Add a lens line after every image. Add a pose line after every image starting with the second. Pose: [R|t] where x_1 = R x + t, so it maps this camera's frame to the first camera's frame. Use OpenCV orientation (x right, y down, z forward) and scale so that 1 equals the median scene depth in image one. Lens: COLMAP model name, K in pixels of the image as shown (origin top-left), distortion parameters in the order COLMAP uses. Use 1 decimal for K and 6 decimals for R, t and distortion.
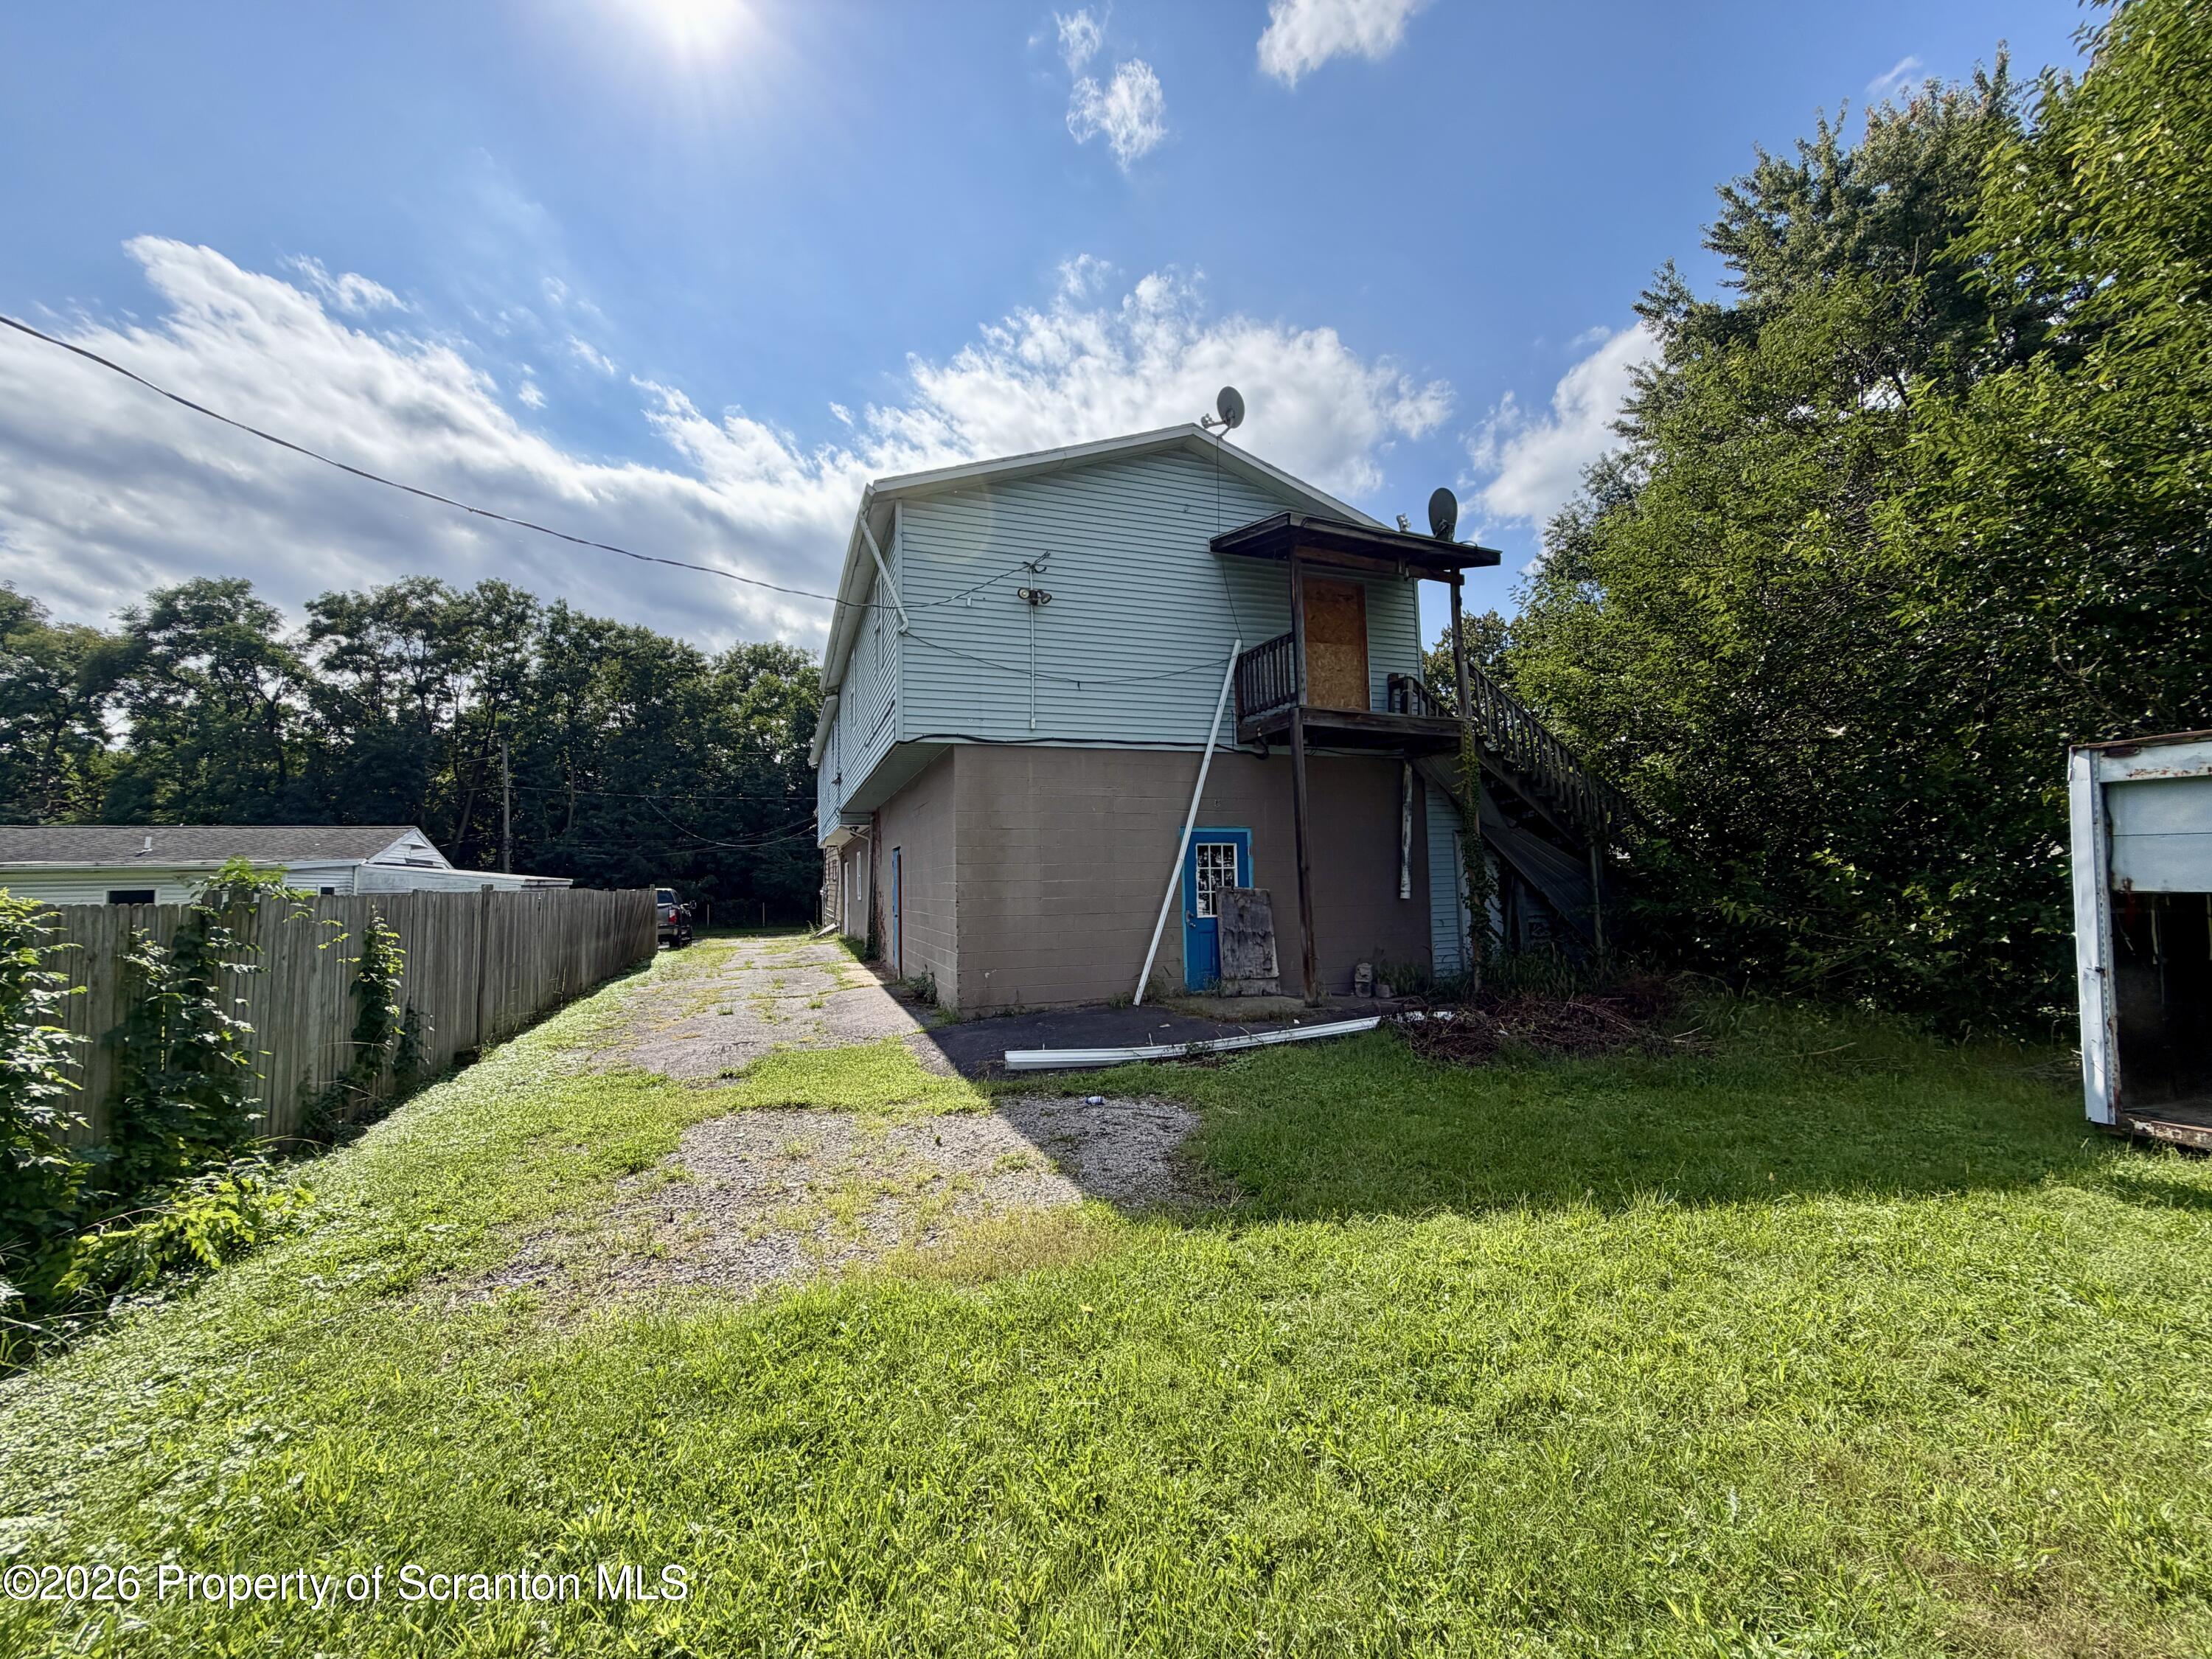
lens RADIAL K [[862.1, 0, 1106.0], [0, 862.1, 829.5], [0, 0, 1]] dist [0.019143, -0.015297]
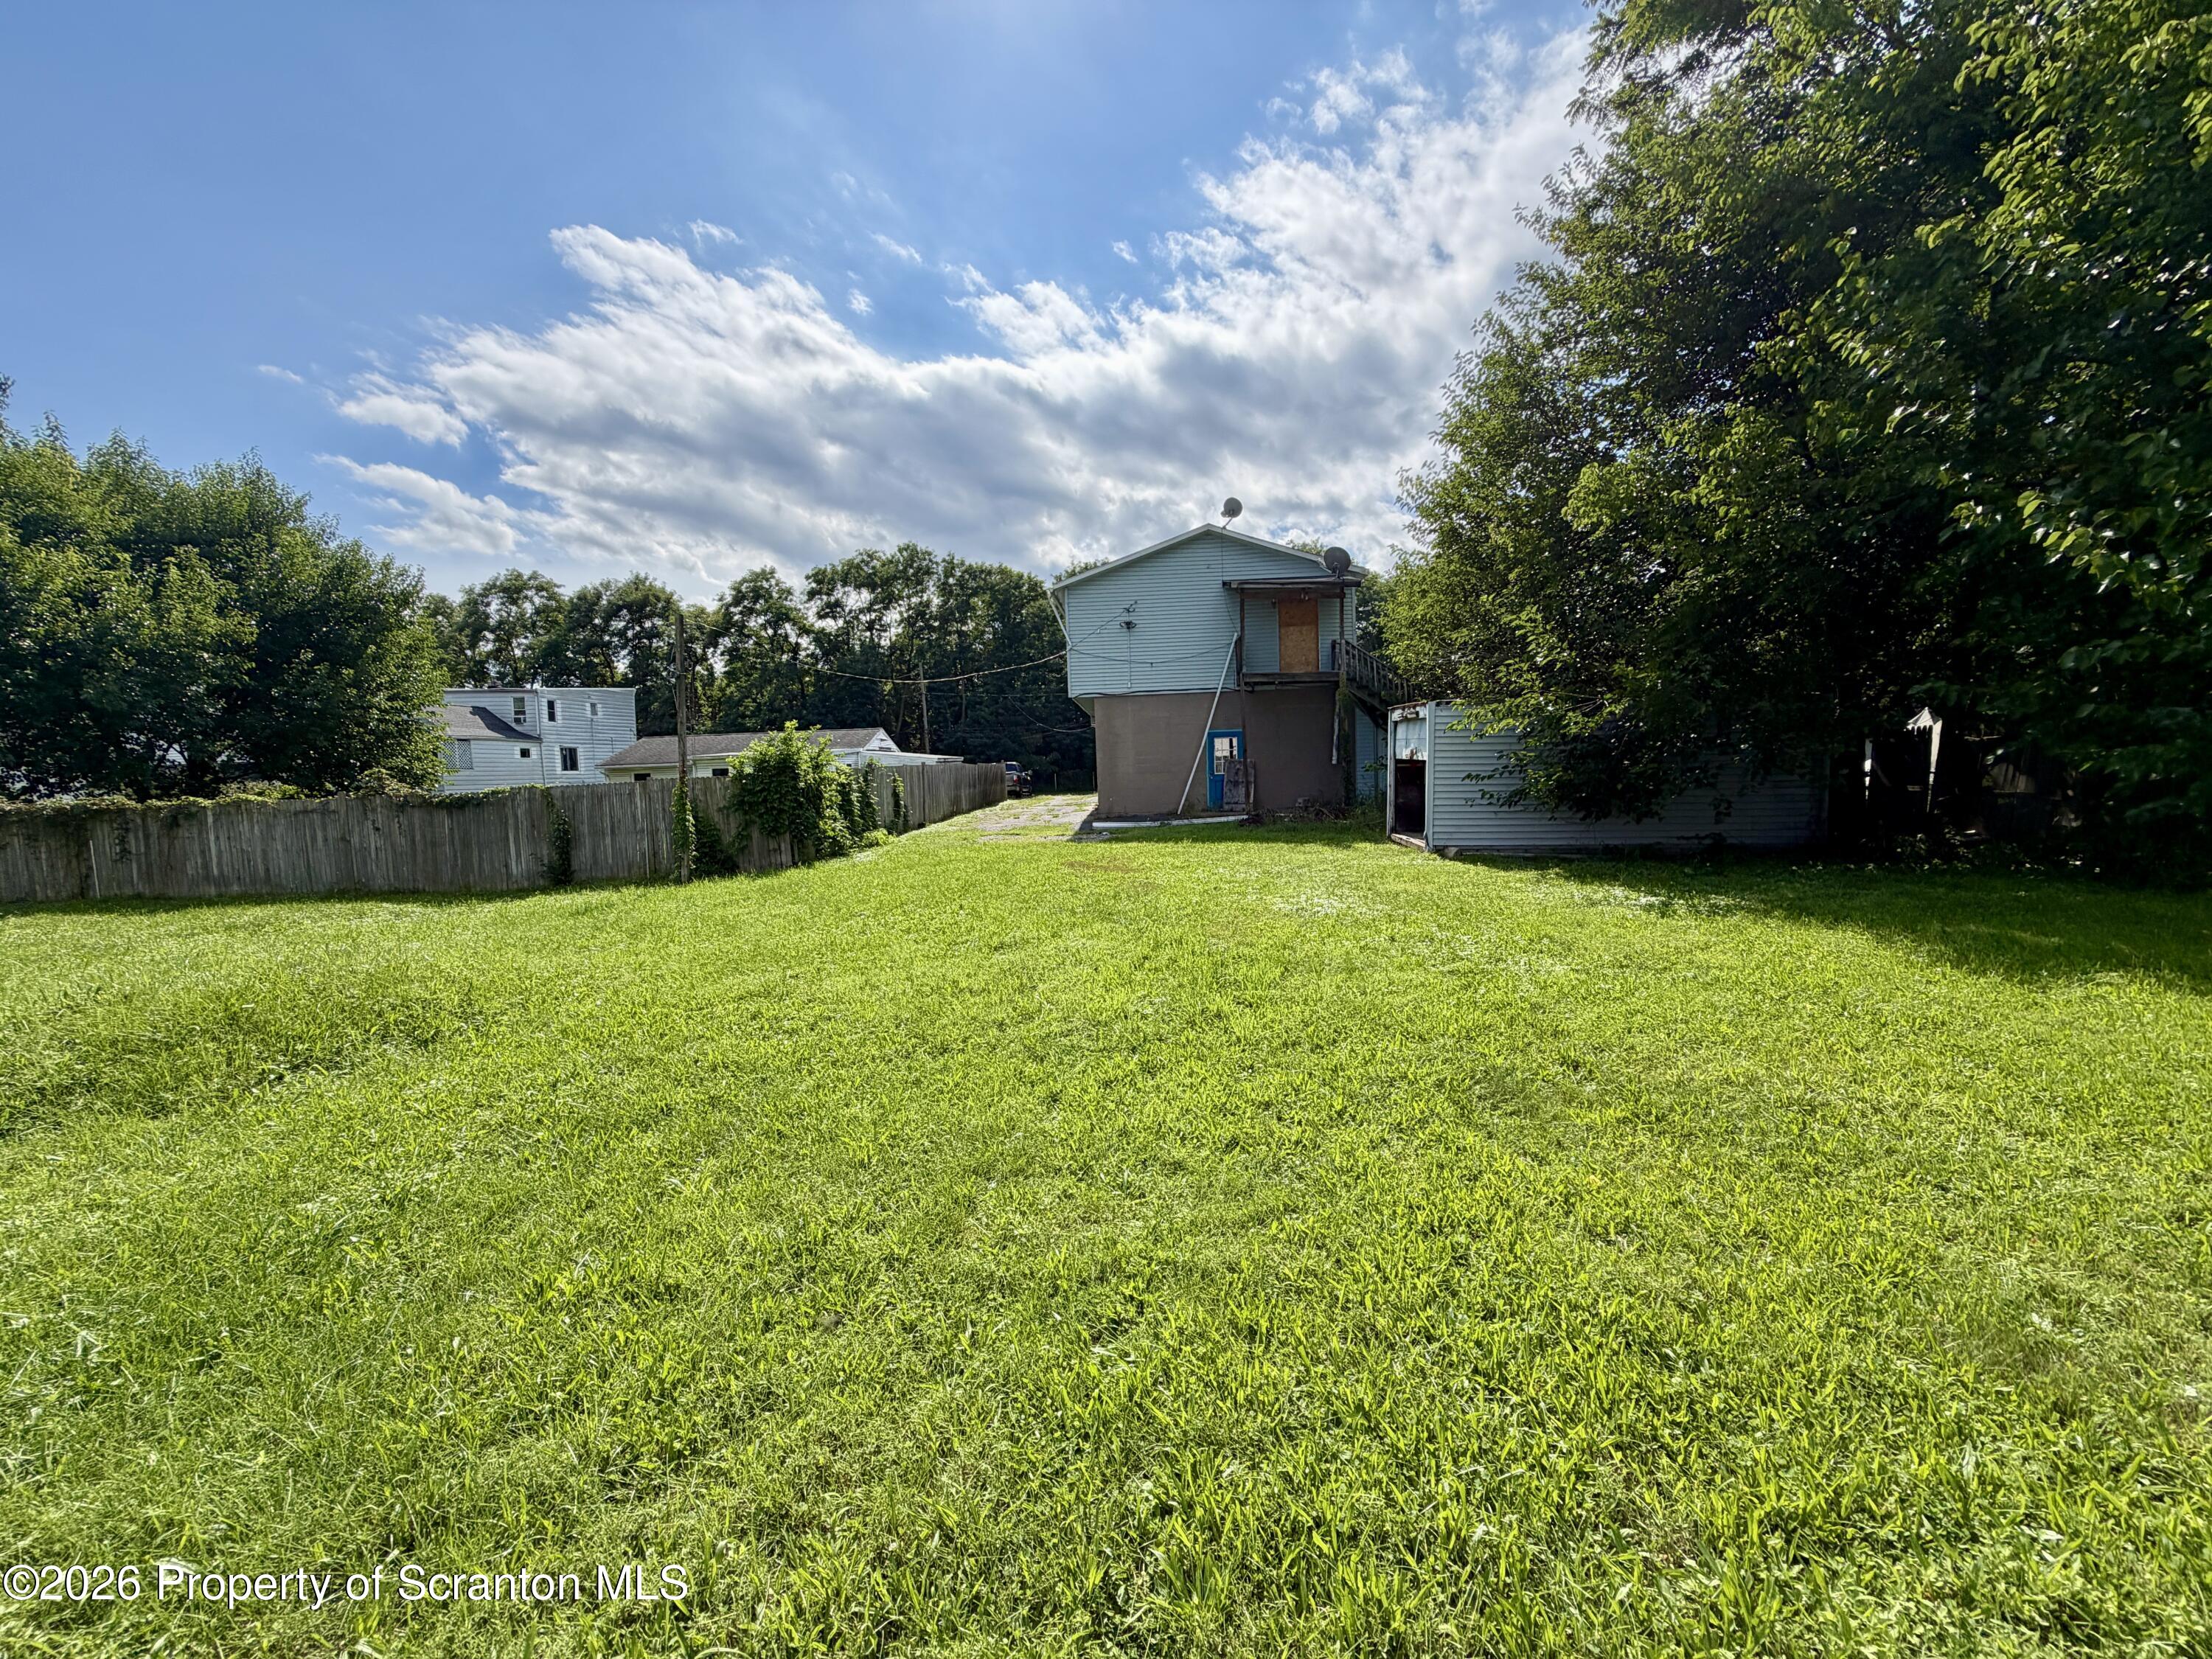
lens RADIAL K [[862.1, 0, 1106.0], [0, 862.1, 829.5], [0, 0, 1]] dist [0.019143, -0.015297]
pose [[0.920912, 0.023146, -0.389082, 0.170429], [0.033011, 0.990017, 0.137030, -0.014628], [0.388369, -0.139037, 0.910955, -0.250892]]
